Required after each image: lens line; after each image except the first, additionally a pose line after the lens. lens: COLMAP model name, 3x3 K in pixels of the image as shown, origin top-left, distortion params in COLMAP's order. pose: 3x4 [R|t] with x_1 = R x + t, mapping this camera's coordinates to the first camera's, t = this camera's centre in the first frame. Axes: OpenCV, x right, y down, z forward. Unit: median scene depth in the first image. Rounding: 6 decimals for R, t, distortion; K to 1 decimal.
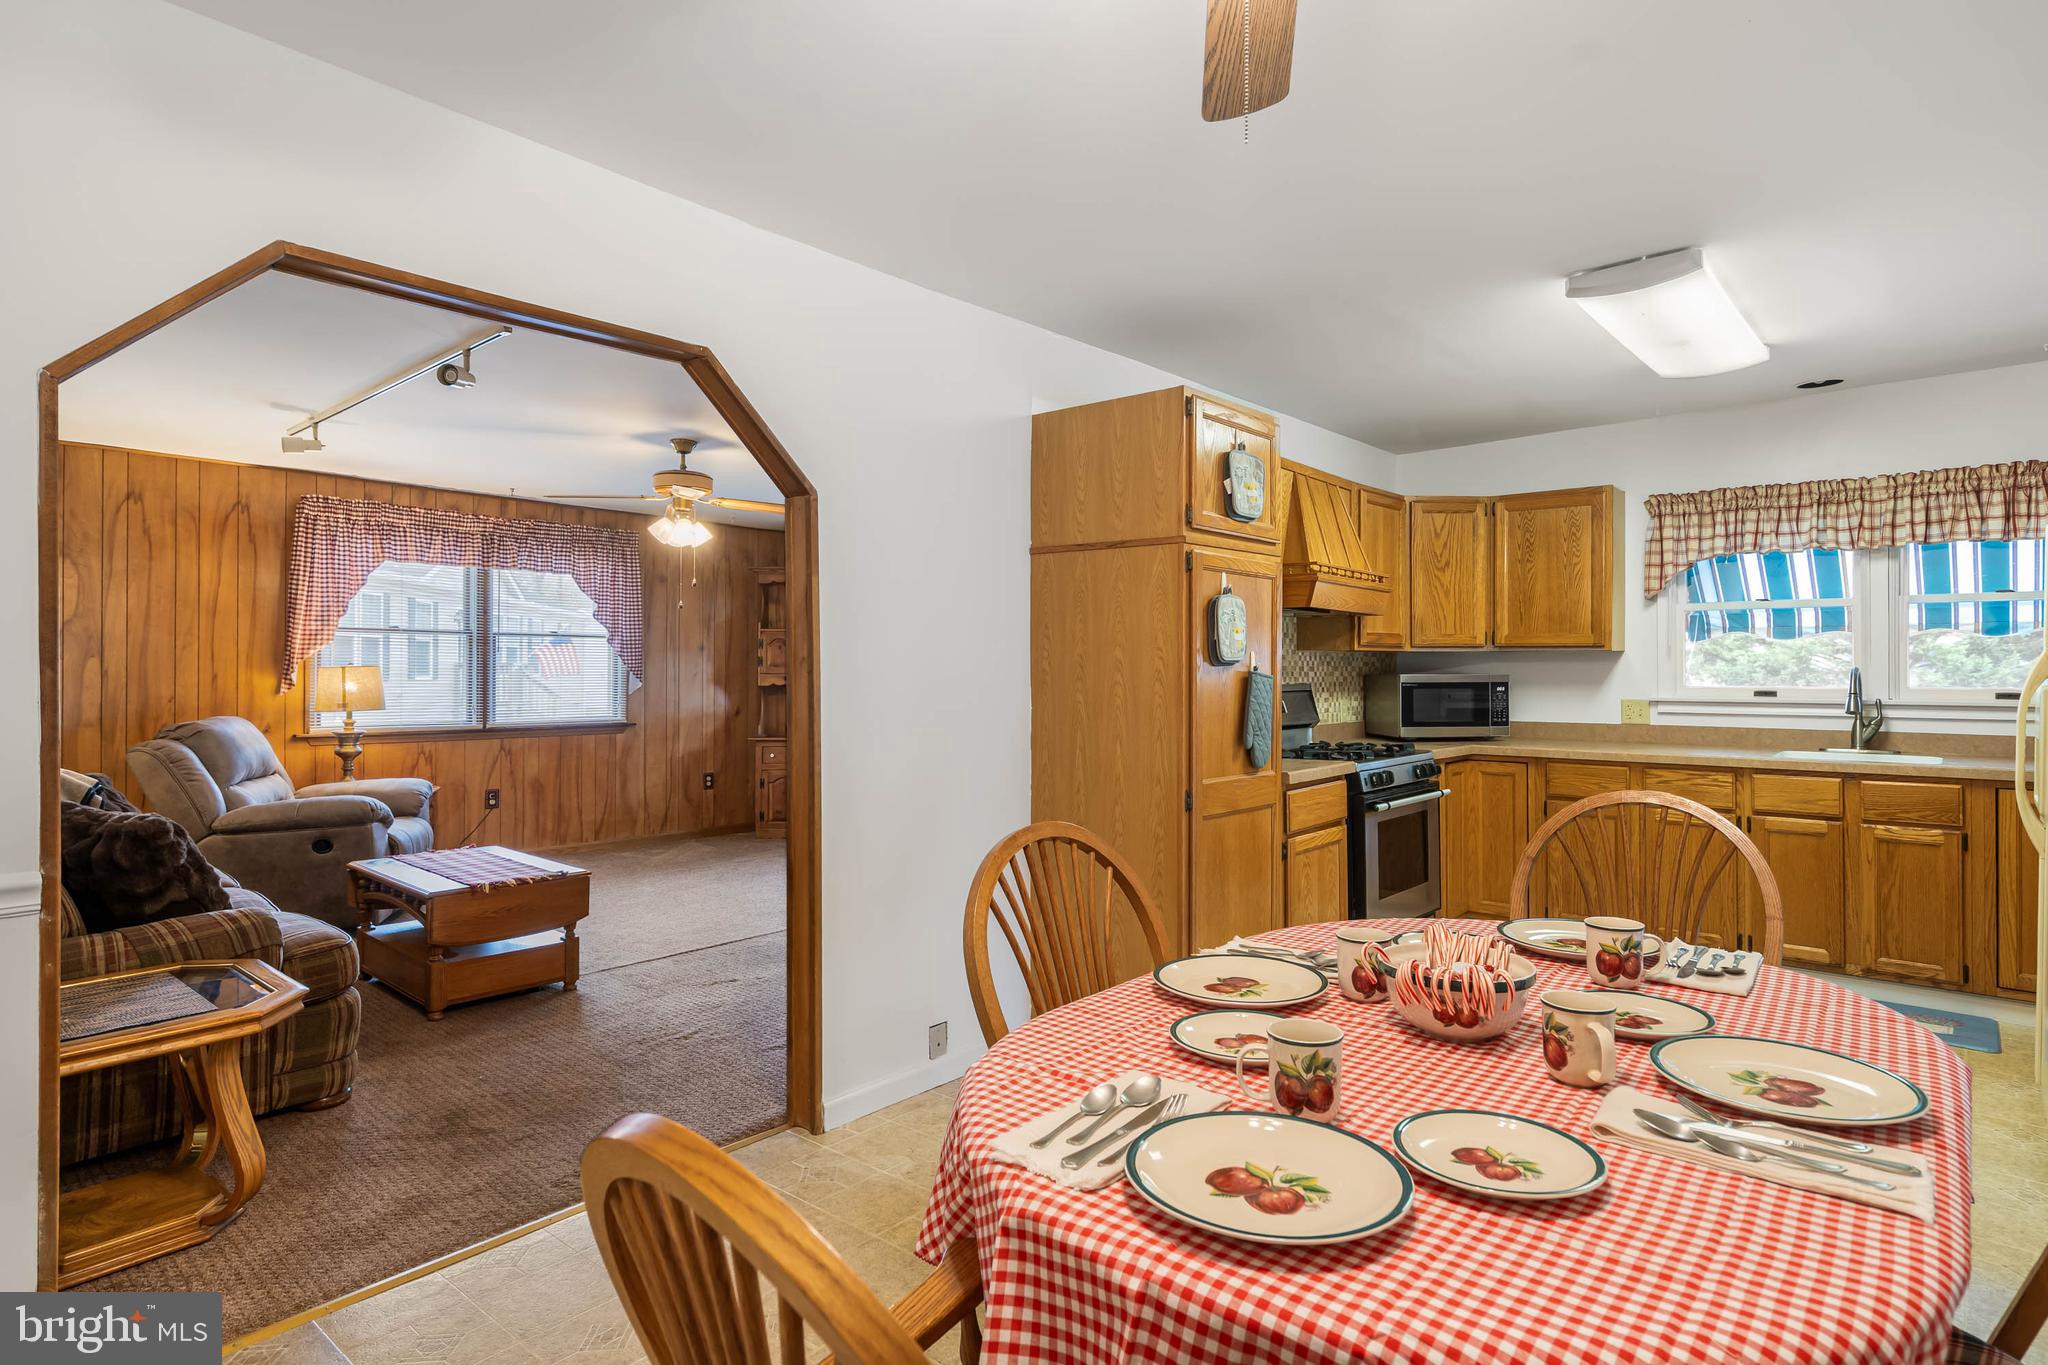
lens RADIAL K [[1081.9, 0, 1018.5], [0, 1081.9, 660.2], [0, 0, 1]] dist [0.002733, -0.000427]
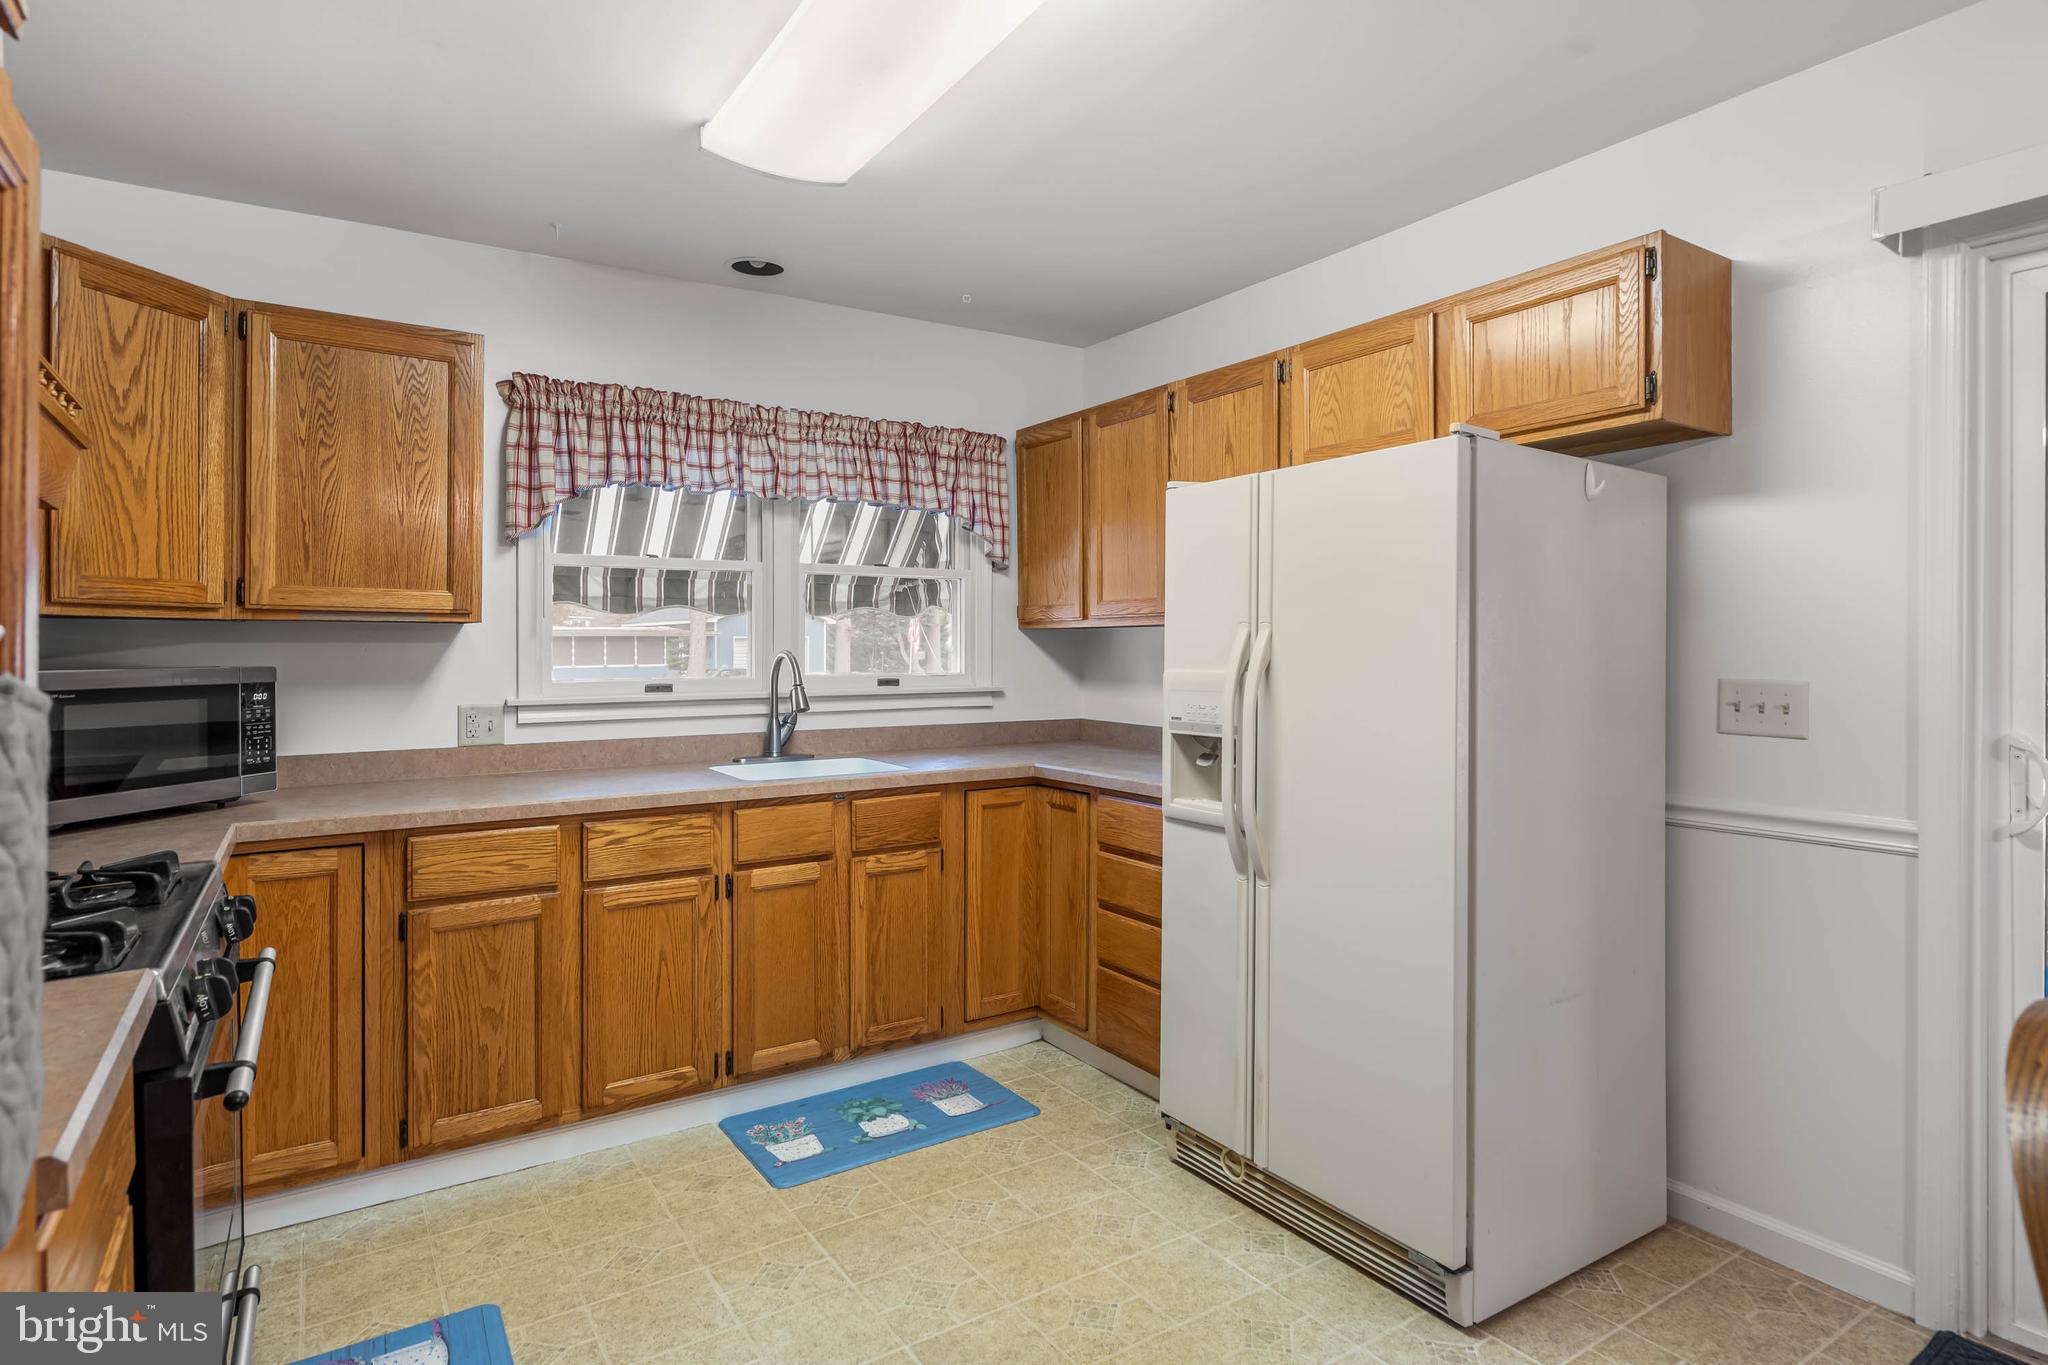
lens RADIAL K [[1072.9, 0, 1018.7], [0, 1072.9, 648.1], [0, 0, 1]] dist [0.001583, 0.001167]
pose [[0.269897, 0.000840, 0.962889, 0.079409], [-0.002676, 0.999996, -0.000123, 0.004228], [-0.962886, -0.002543, 0.269898, 0.607962]]
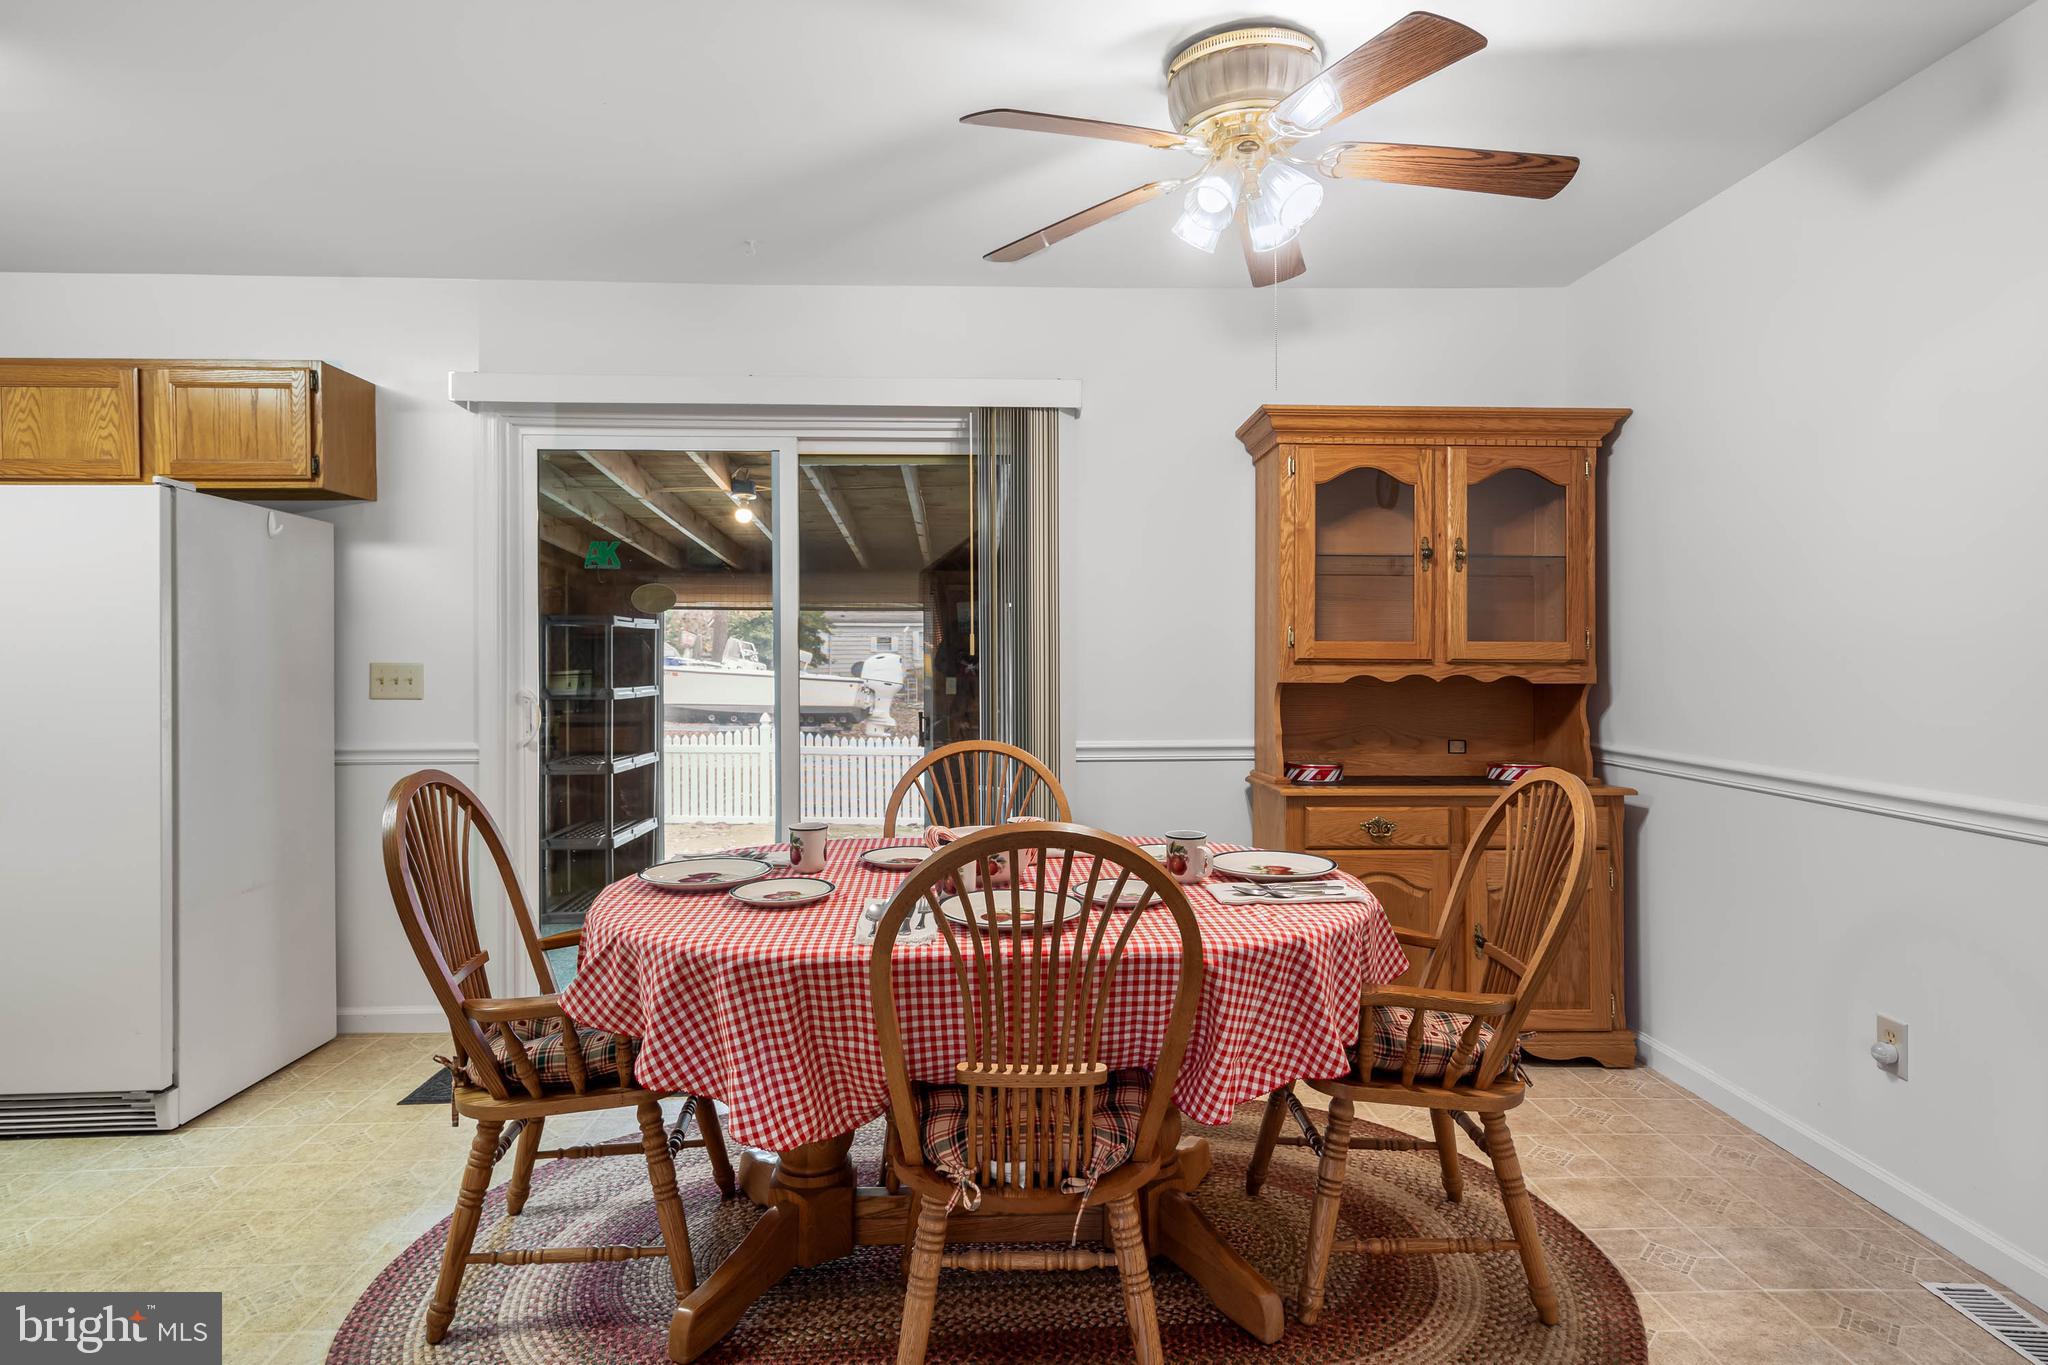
lens RADIAL K [[1107.8, 0, 1022.1], [0, 1107.8, 660.7], [0, 0, 1]] dist [0.004290, 0.000983]
pose [[-0.690992, -0.007164, 0.722827, -0.226241], [-0.000136, 0.999952, 0.009780, 0.008535], [-0.722863, 0.006660, -0.690959, 0.634714]]
